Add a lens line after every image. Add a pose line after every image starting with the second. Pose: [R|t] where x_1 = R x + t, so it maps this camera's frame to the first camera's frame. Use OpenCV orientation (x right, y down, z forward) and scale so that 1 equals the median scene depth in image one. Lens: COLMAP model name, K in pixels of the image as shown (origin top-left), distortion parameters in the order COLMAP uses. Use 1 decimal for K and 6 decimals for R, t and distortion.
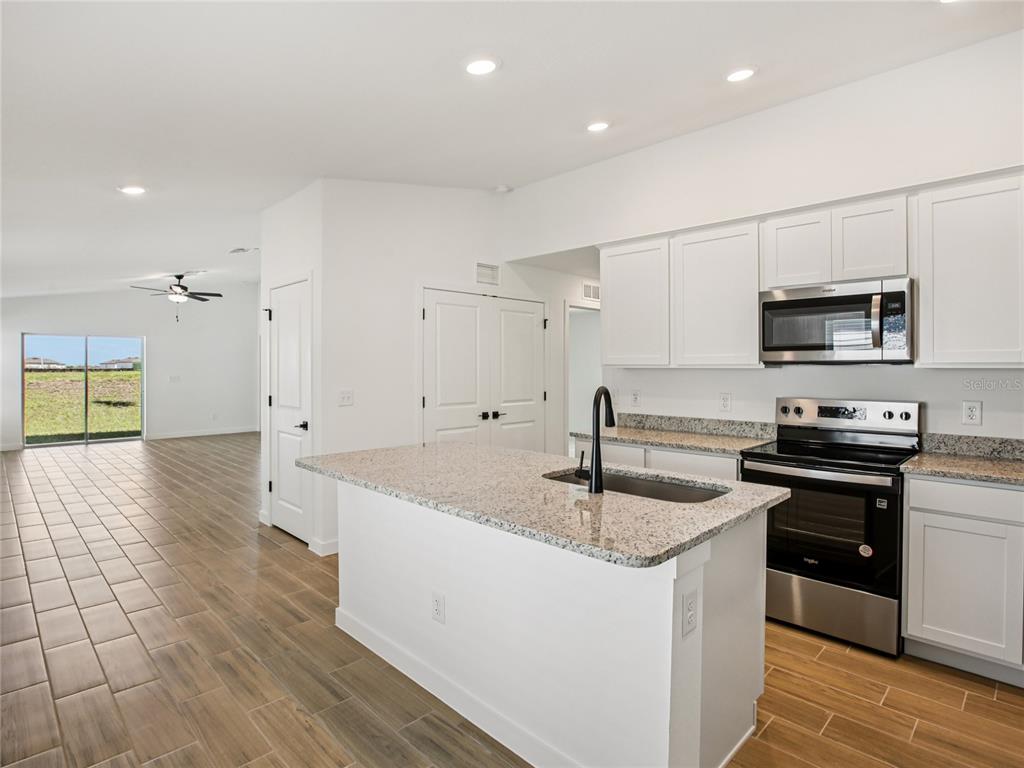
lens RADIAL K [[543.3, 0, 509.2], [0, 543.3, 380.3], [0, 0, 1]] dist [-0.002775, -0.000916]
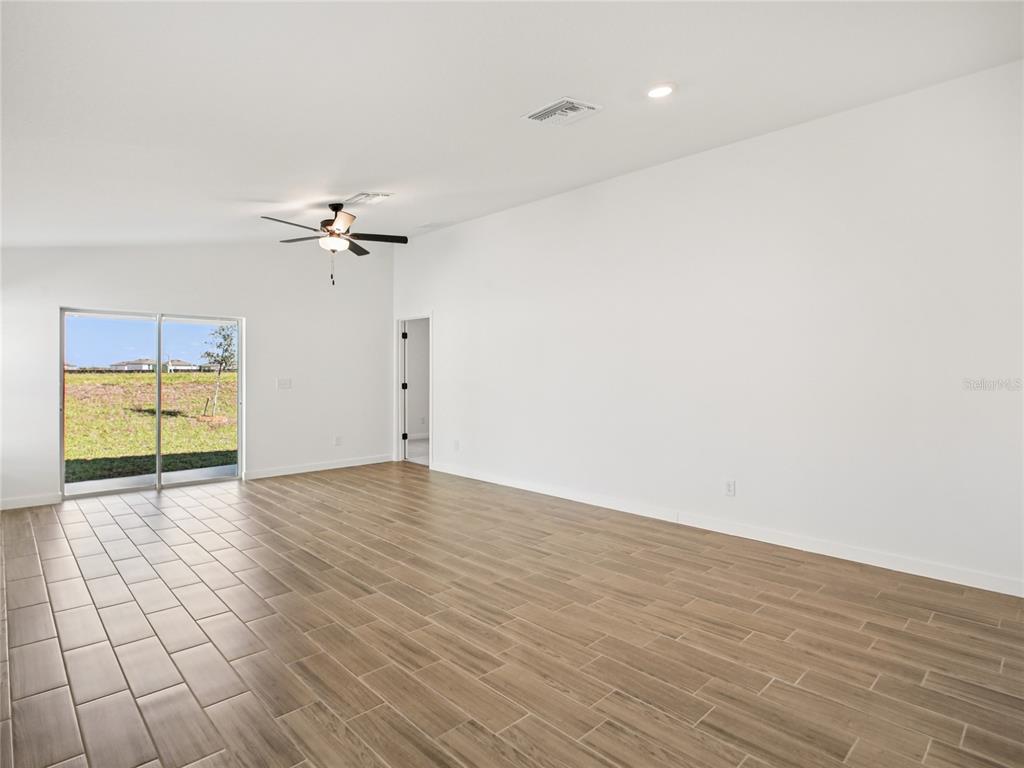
lens RADIAL K [[520.9, 0, 512.0], [0, 520.9, 384.0], [0, 0, 1]] dist [-0.002890, -0.000002]
pose [[0.999823, -0.013691, 0.012877, -0.227339], [0.013494, 0.999793, 0.015258, -0.005484], [-0.013084, -0.015081, 0.999801, 0.234830]]
